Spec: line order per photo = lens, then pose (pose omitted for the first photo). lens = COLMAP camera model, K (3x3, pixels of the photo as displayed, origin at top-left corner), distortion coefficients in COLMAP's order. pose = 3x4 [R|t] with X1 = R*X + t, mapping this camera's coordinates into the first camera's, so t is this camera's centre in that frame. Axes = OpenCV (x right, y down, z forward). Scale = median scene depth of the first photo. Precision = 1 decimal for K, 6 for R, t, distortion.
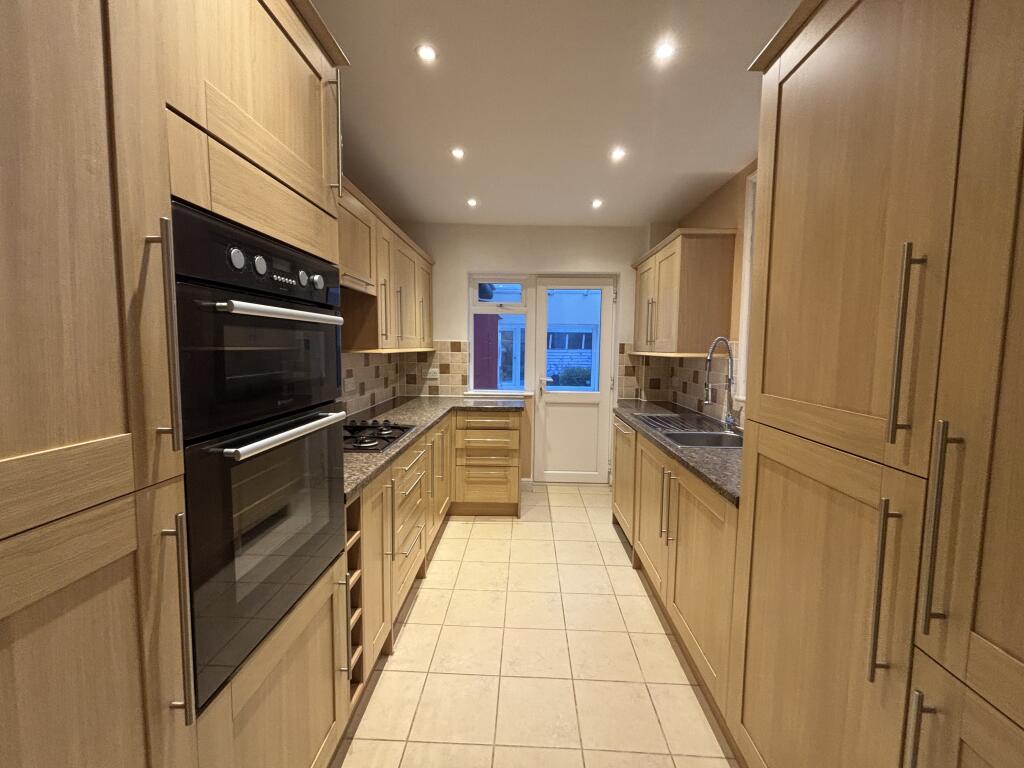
lens RADIAL K [[414.4, 0, 513.4], [0, 414.4, 382.1], [0, 0, 1]] dist [-0.000716, -0.000025]
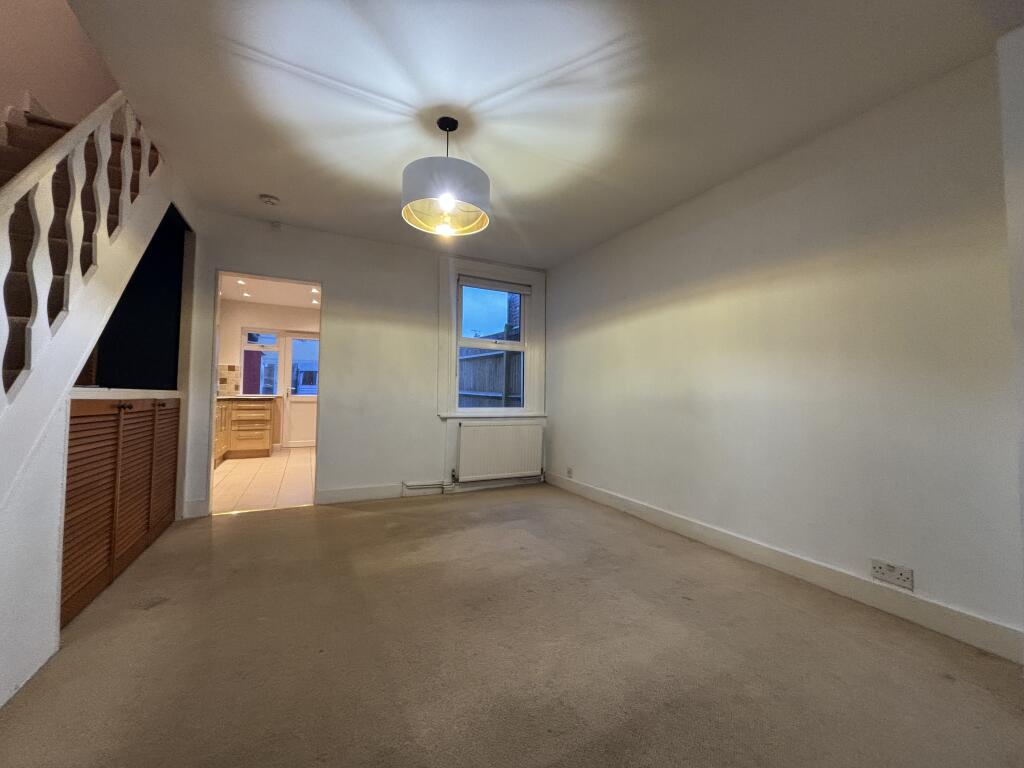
lens RADIAL K [[414.4, 0, 510.8], [0, 414.4, 380.1], [0, 0, 1]] dist [-0.000716, -0.000025]
pose [[0.879898, 0.019289, 0.474771, 0.066513], [0.035501, 0.993715, -0.106166, 0.188050], [-0.473835, 0.110269, 0.873682, -1.055405]]
